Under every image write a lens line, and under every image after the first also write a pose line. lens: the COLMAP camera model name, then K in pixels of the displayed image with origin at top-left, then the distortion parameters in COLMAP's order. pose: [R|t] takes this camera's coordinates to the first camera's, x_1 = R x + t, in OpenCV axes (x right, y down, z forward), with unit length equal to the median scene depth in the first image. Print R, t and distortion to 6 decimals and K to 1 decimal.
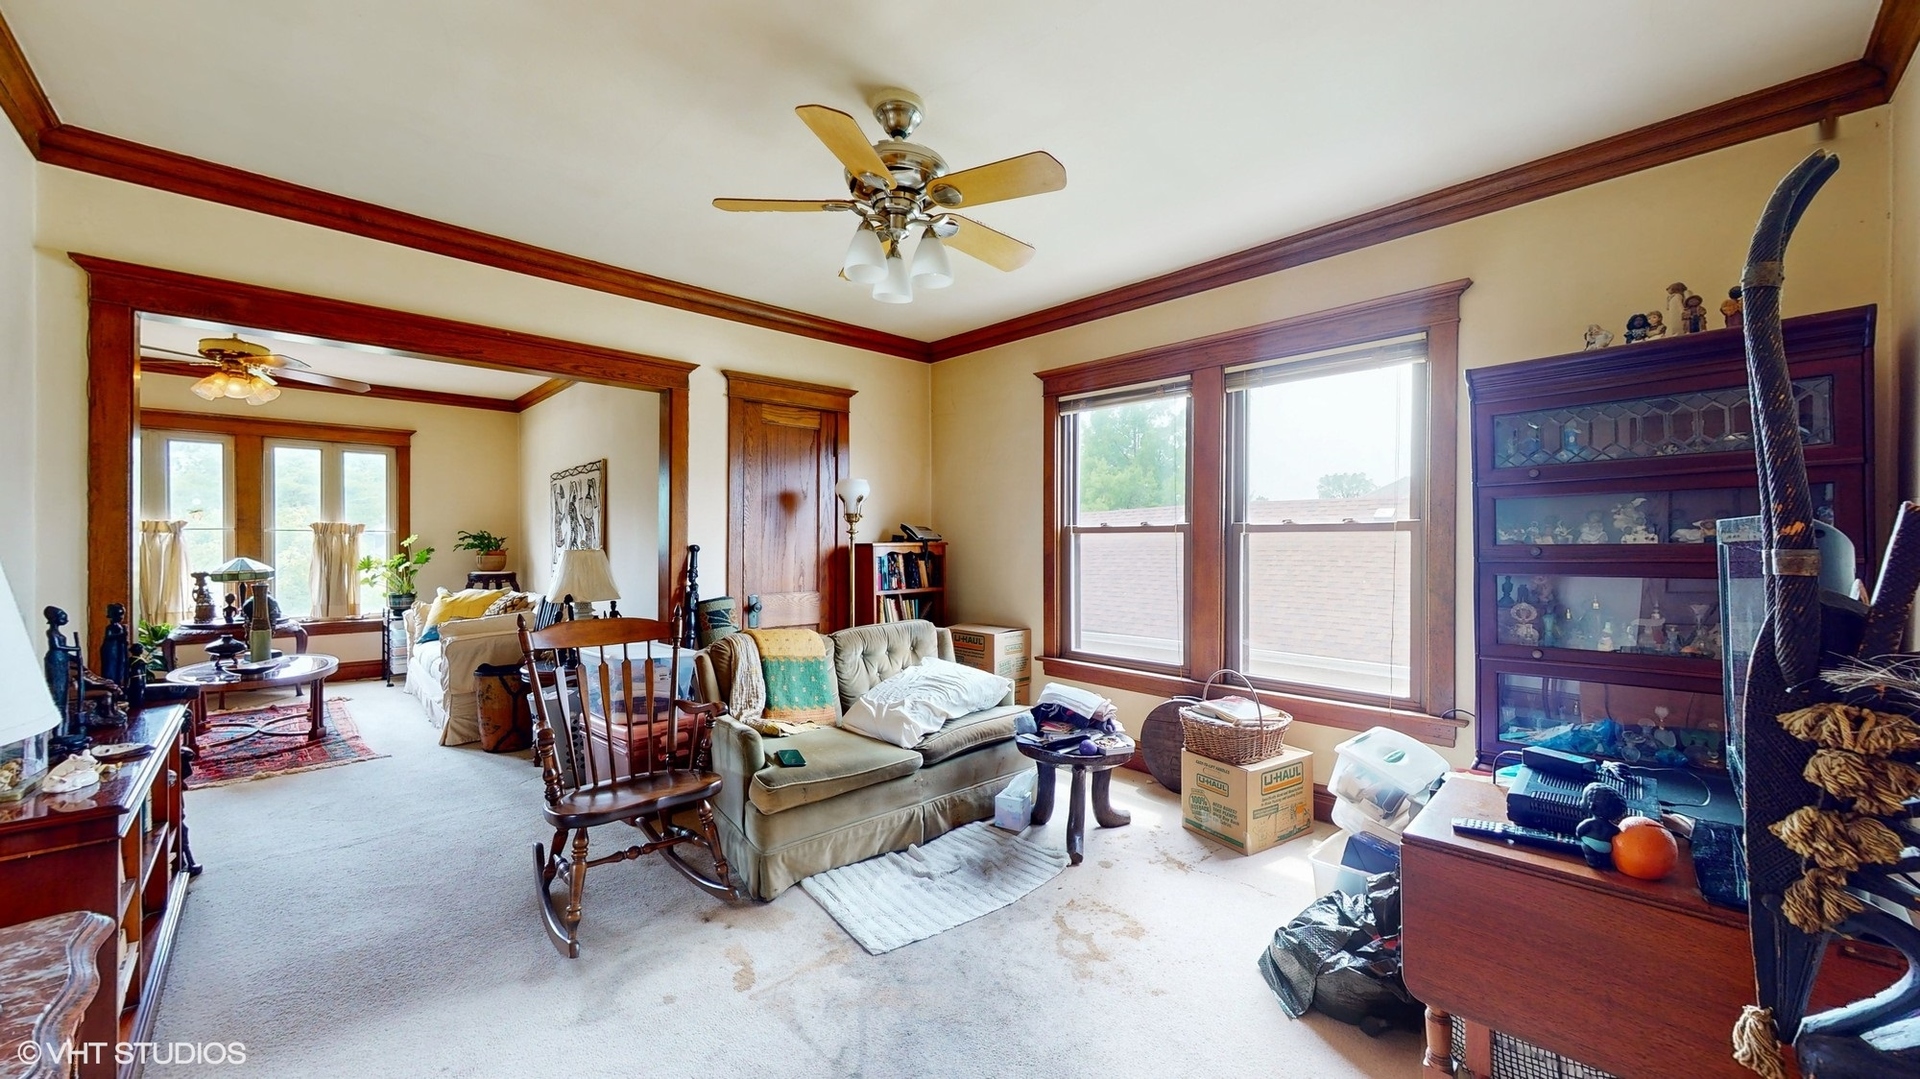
lens RADIAL K [[724.7, 0, 962.2], [0, 724.7, 547.1], [0, 0, 1]] dist [-0.000859, -0.000068]
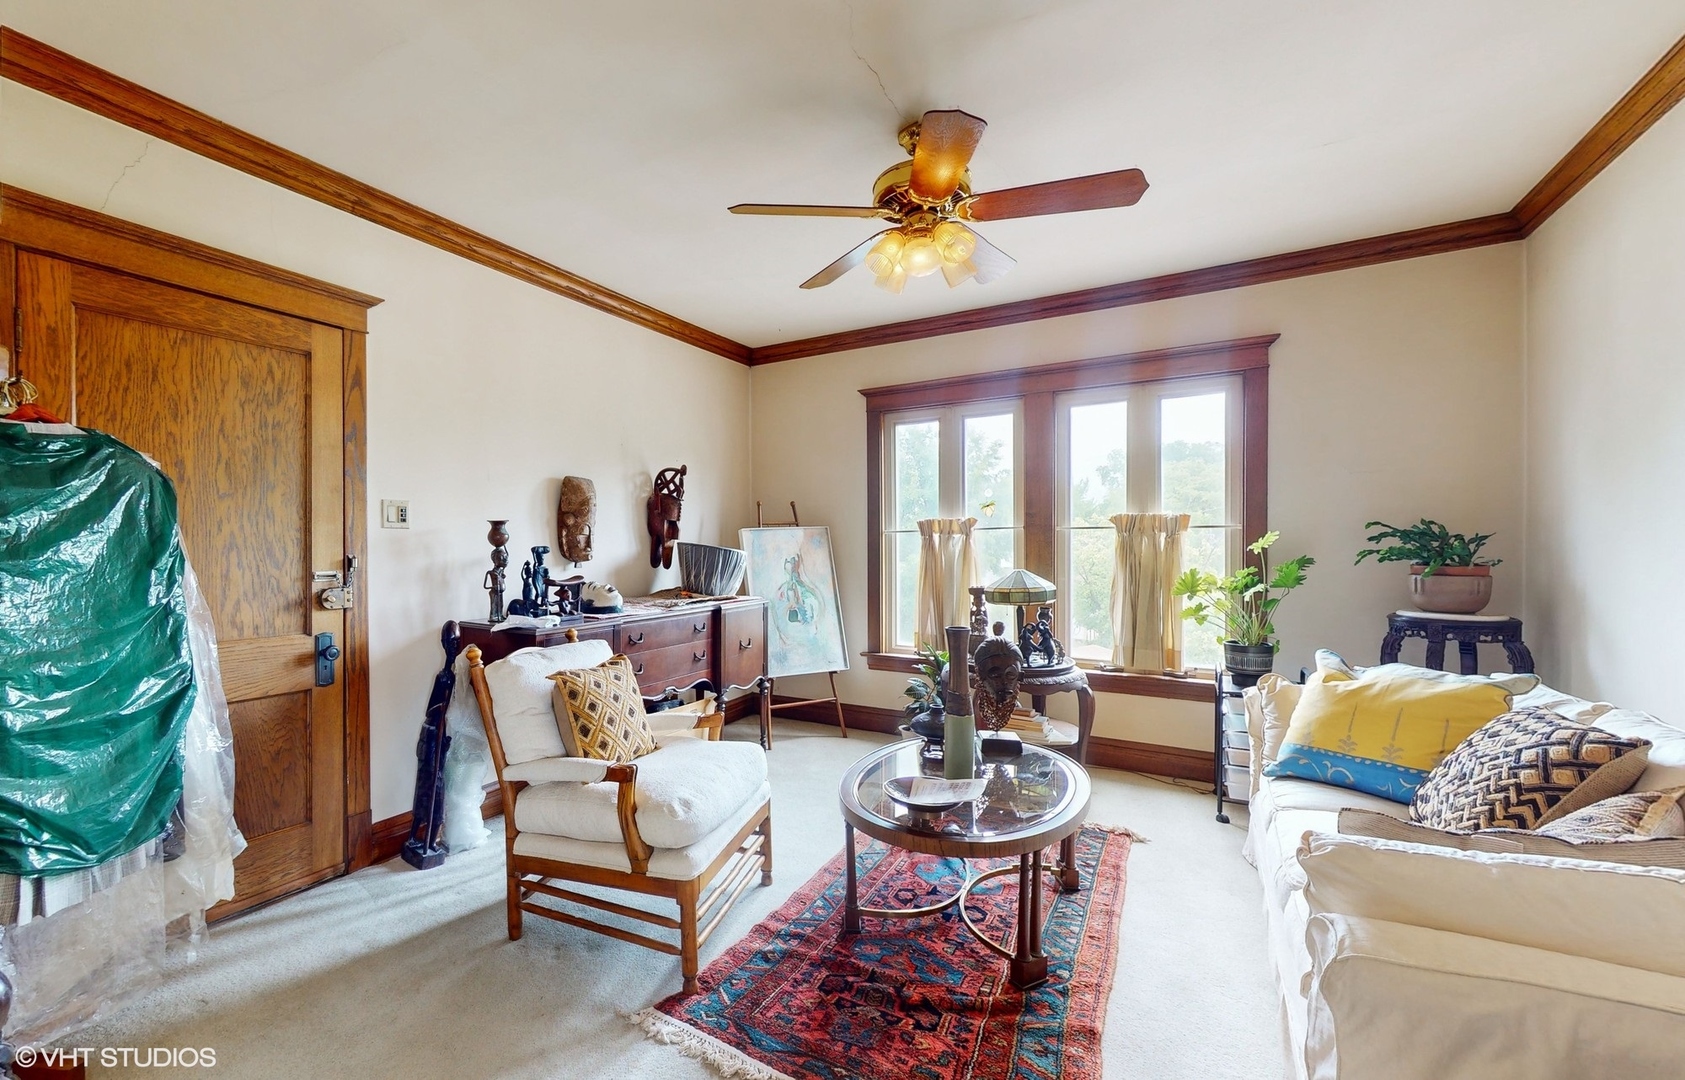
lens RADIAL K [[595.9, 0, 831.5], [0, 595.9, 546.8], [0, 0, 1]] dist [-0.001206, -0.000084]
pose [[0.240353, 0.005124, -0.970672, -0.431934], [-0.002806, 0.999986, 0.004583, -0.007406], [0.970682, 0.001623, 0.240364, 0.609475]]
